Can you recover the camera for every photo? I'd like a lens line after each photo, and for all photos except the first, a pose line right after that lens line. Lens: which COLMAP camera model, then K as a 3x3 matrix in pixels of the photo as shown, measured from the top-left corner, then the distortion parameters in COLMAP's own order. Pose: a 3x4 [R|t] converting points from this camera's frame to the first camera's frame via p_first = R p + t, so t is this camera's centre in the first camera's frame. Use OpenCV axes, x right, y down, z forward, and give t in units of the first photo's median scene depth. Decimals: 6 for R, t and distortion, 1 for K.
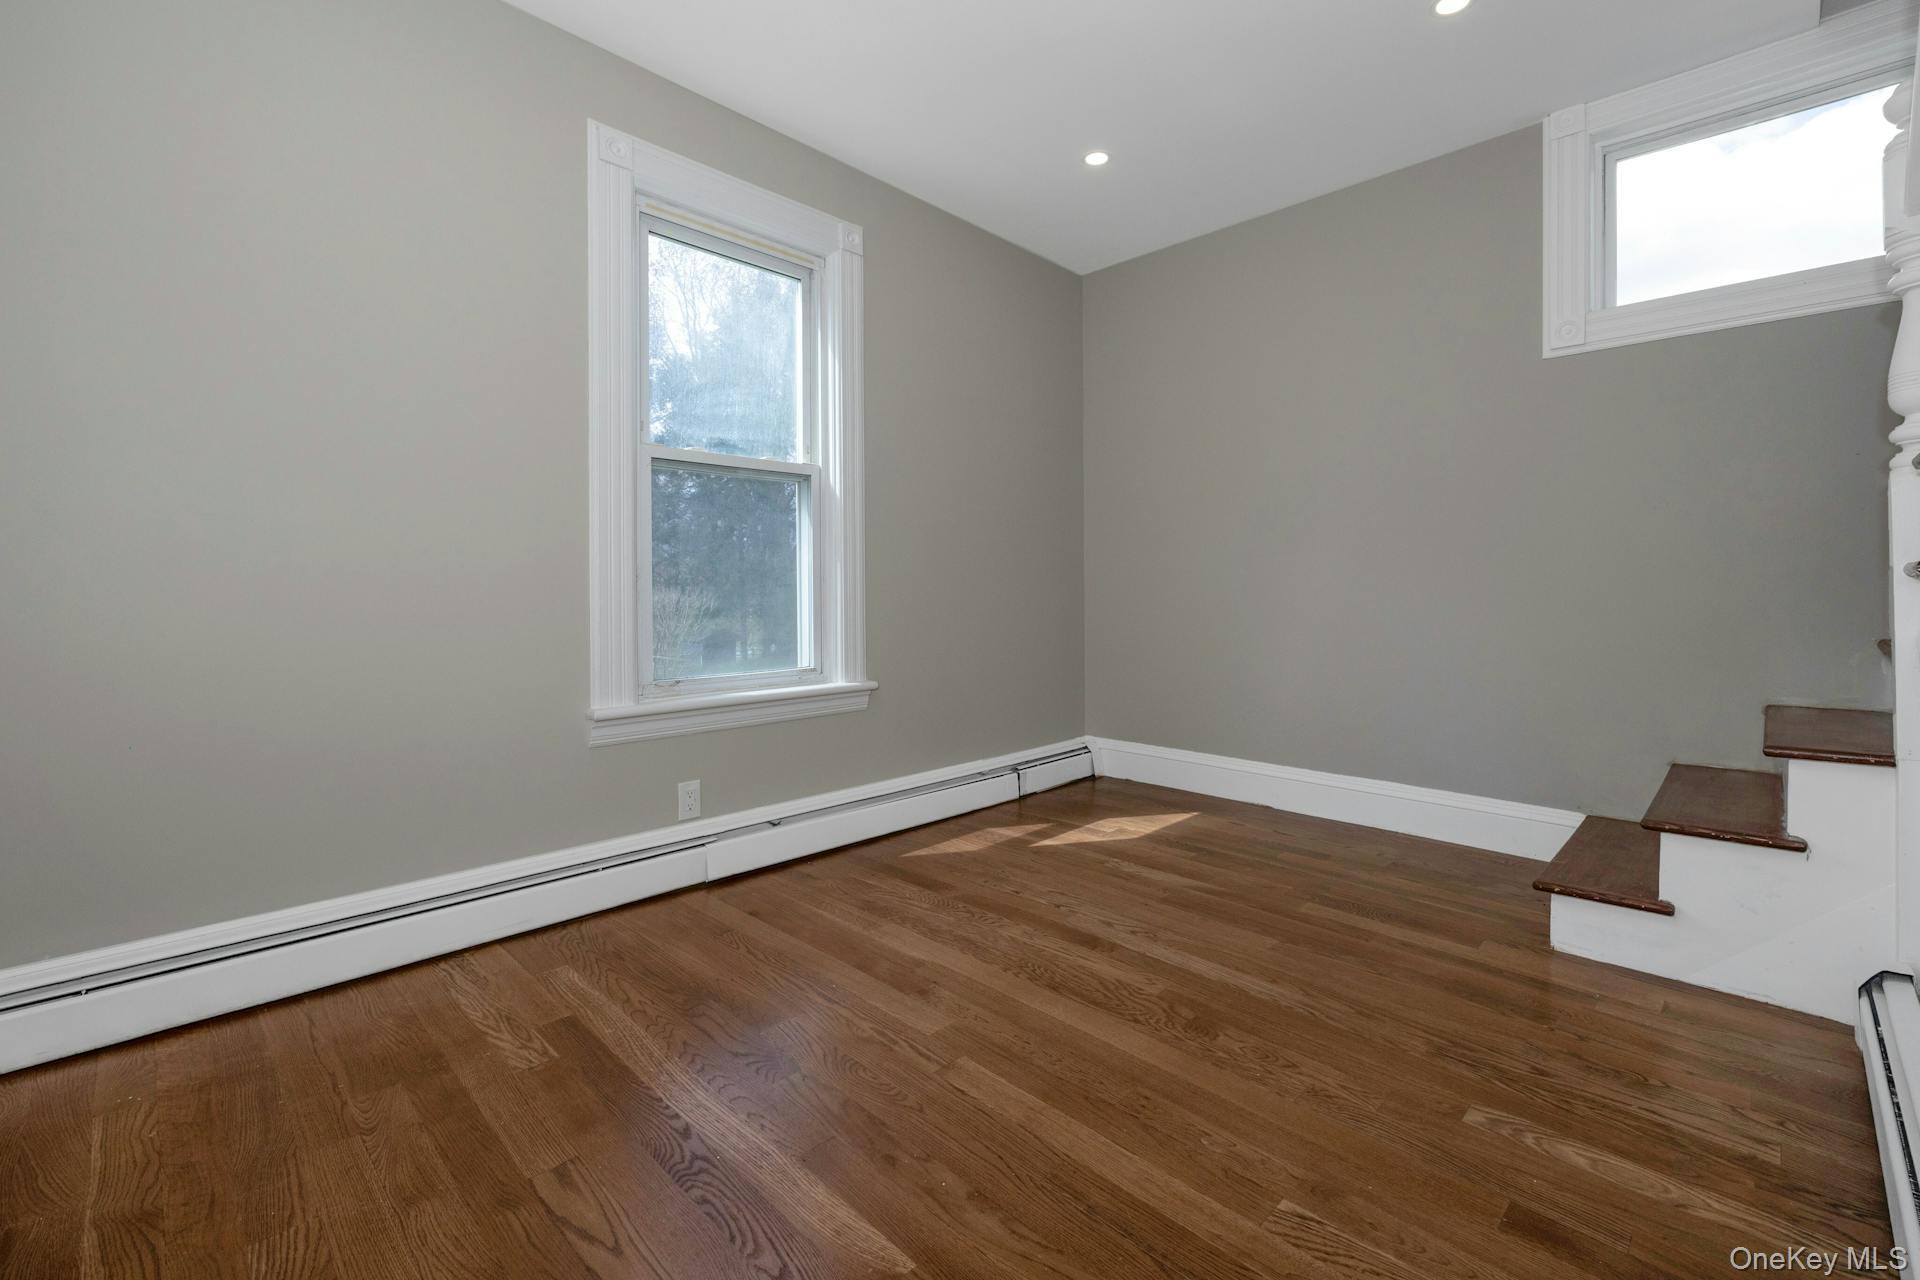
lens RADIAL K [[825.6, 0, 973.3], [0, 825.6, 587.5], [0, 0, 1]] dist [0.000683, 0.000257]
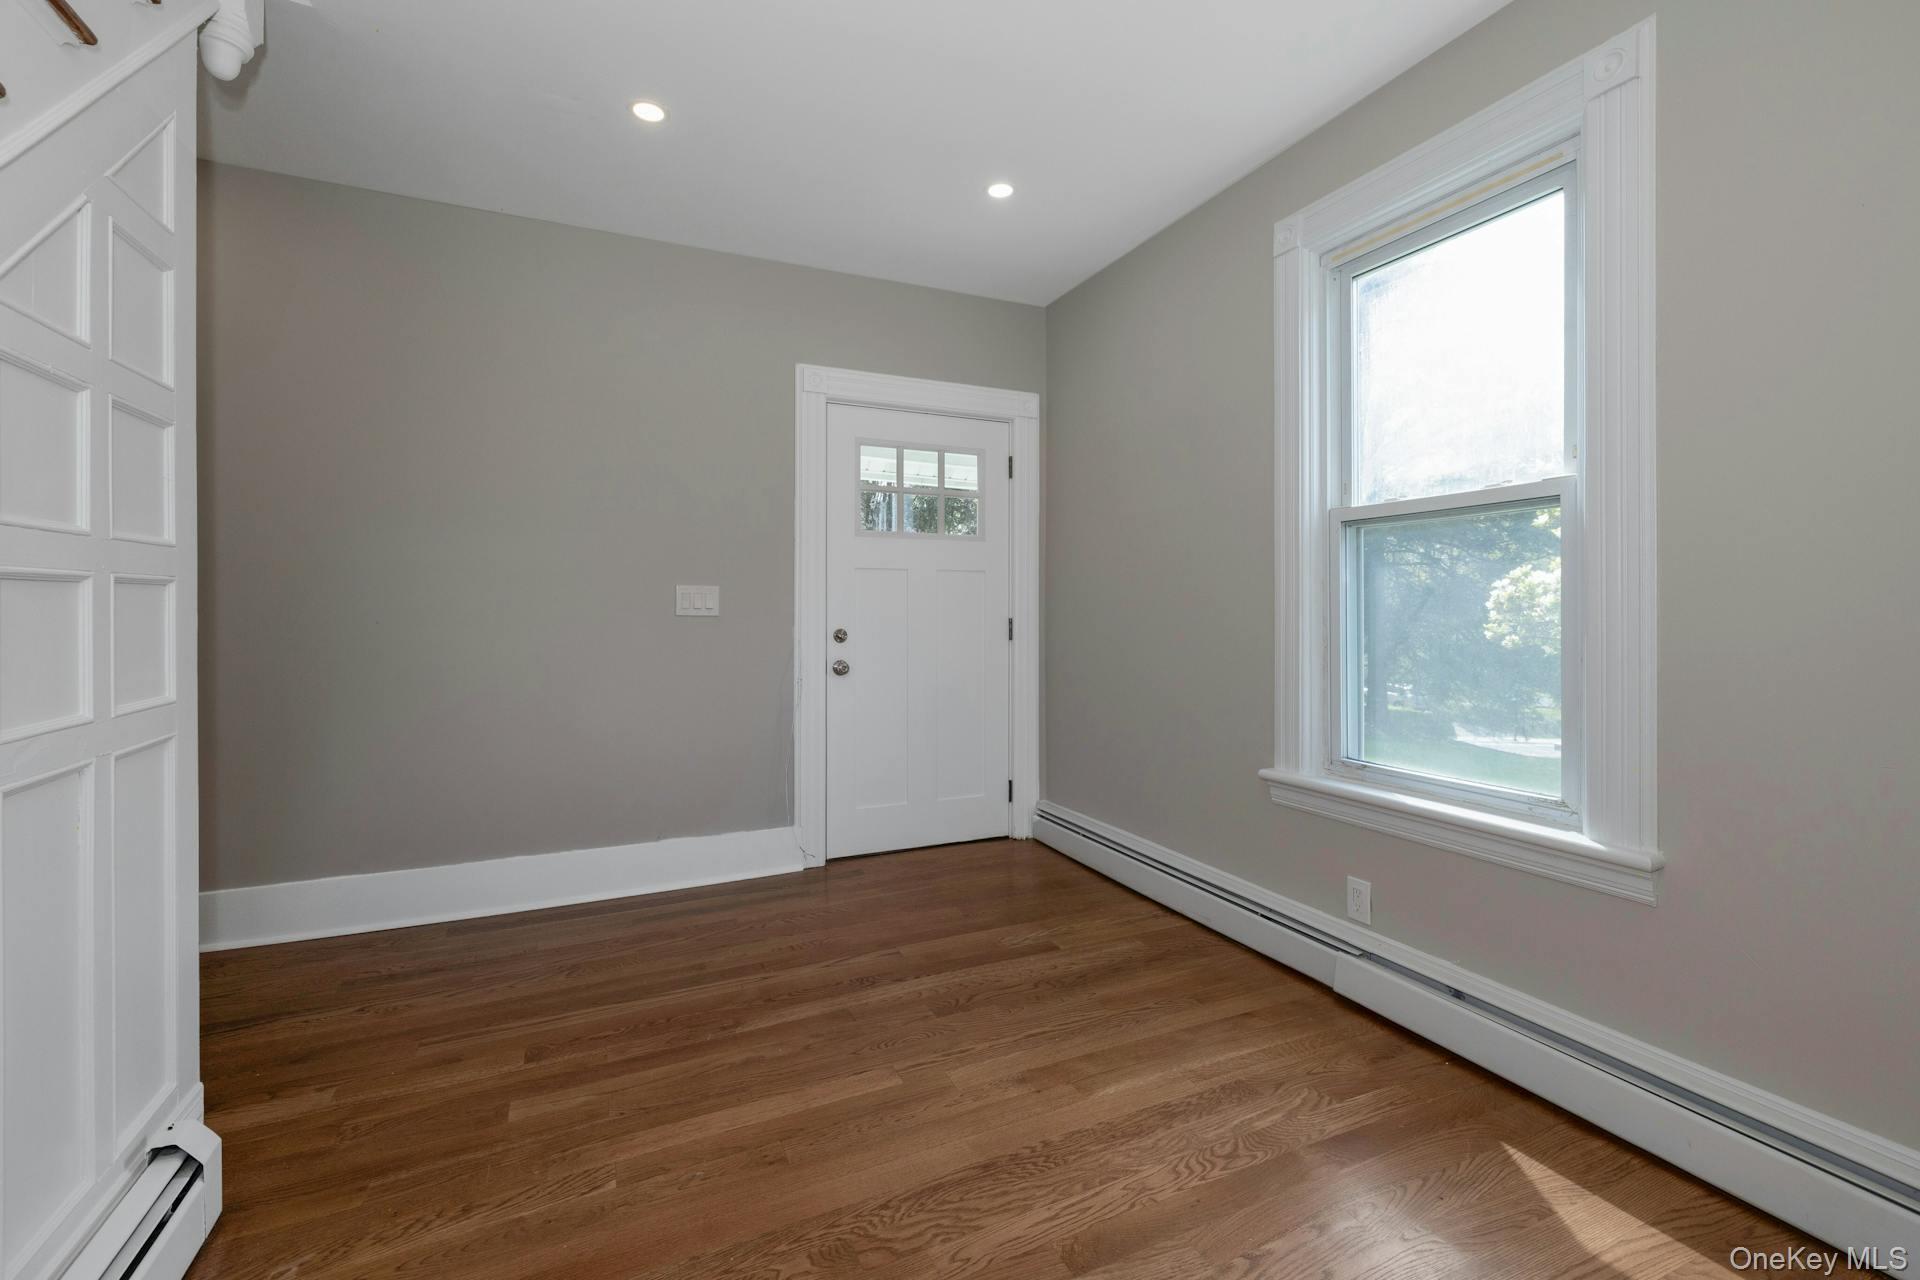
lens RADIAL K [[825.6, 0, 963.9], [0, 825.6, 608.3], [0, 0, 1]] dist [0.000683, 0.000257]
pose [[-0.356780, 0.003839, -0.934180, 0.882219], [0.010895, 0.999941, -0.000052, -0.086108], [0.934125, -0.010196, -0.356801, 1.269410]]
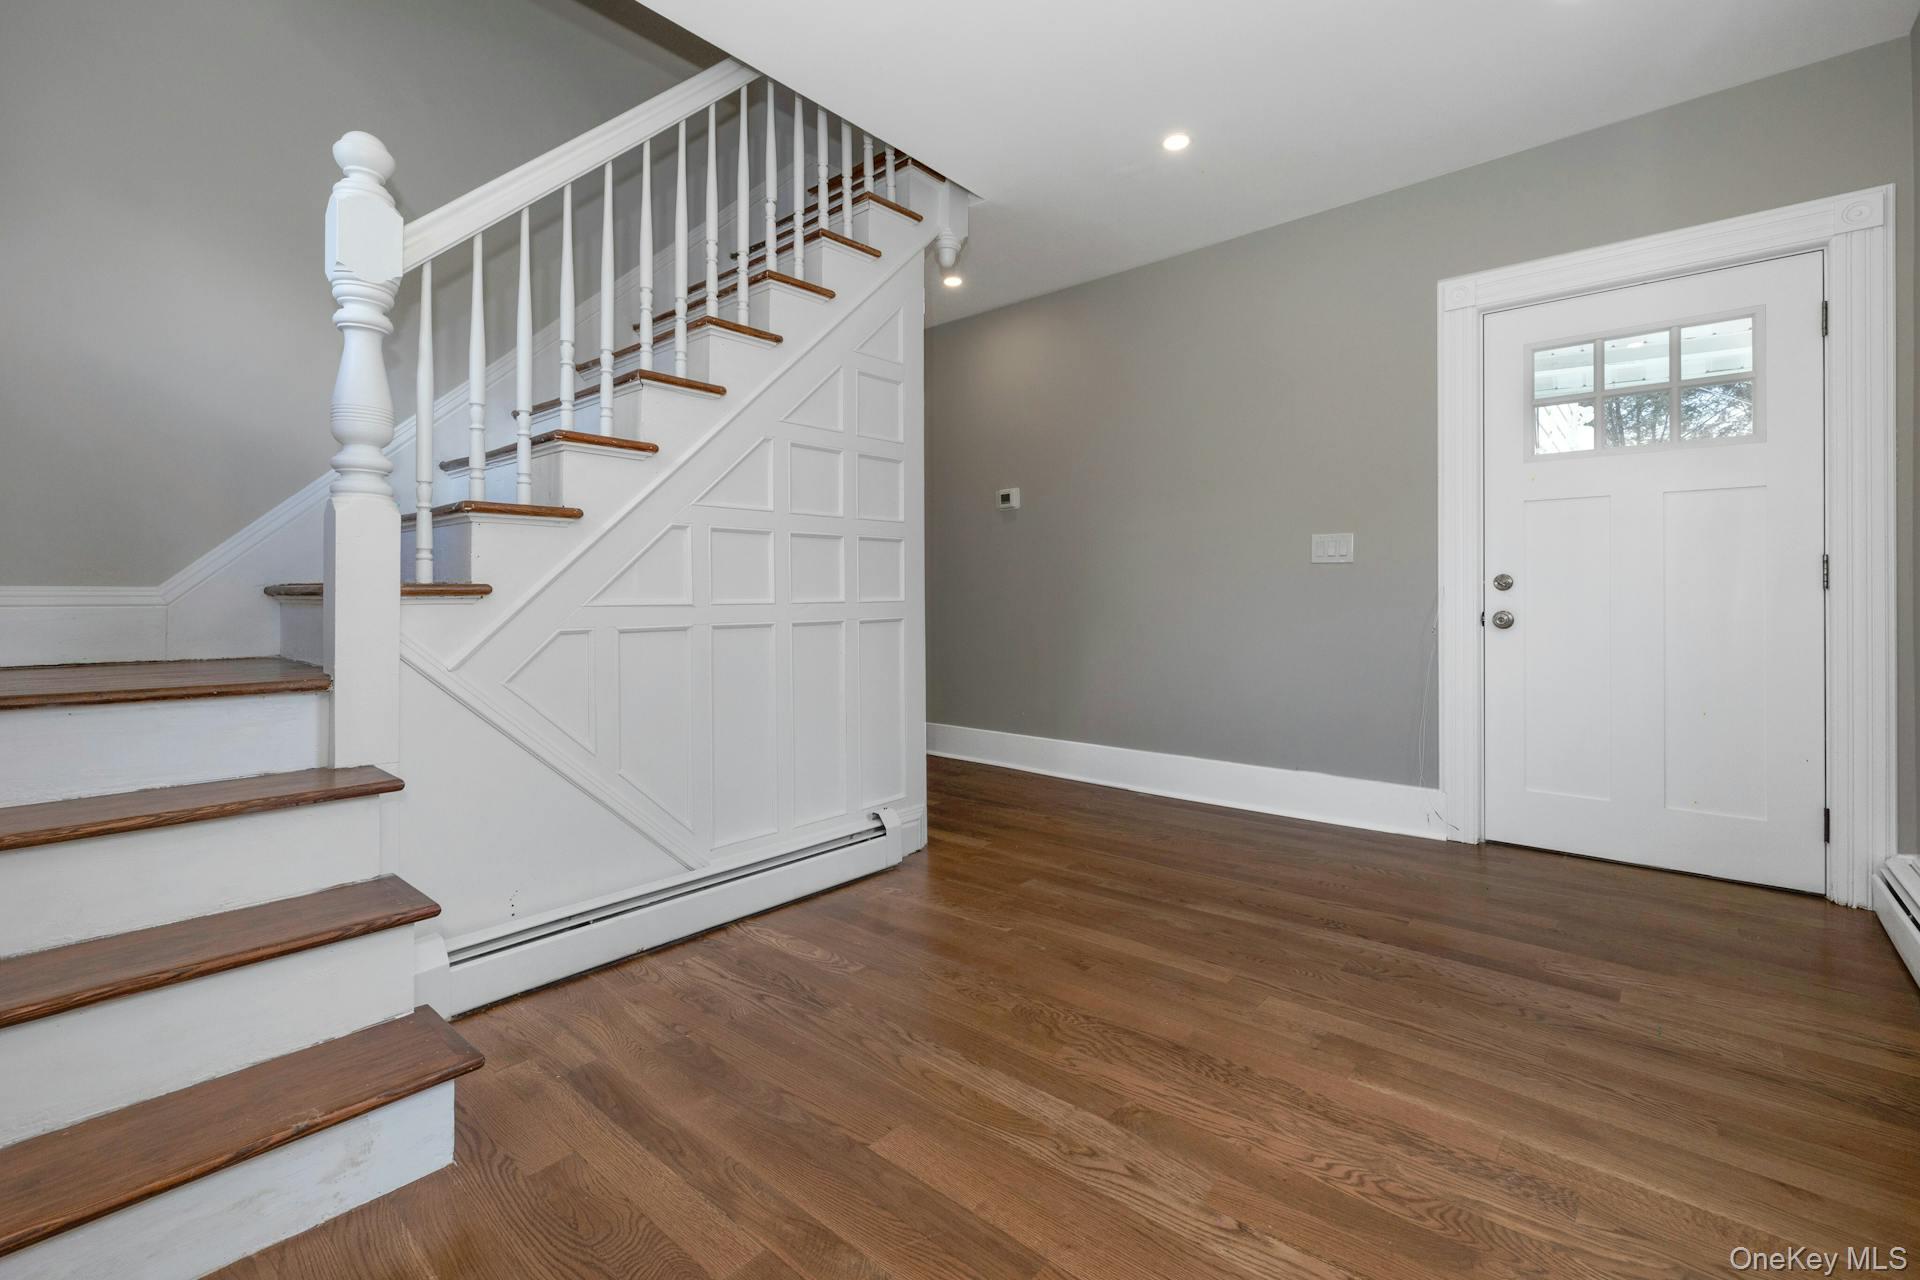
lens RADIAL K [[825.6, 0, 970.8], [0, 825.6, 589.6], [0, 0, 1]] dist [0.000683, 0.000257]
pose [[-0.998043, 0.008398, -0.061958, 0.367735], [0.009478, 0.999808, -0.017154, 0.003605], [0.061802, -0.017708, -0.997931, 1.860883]]
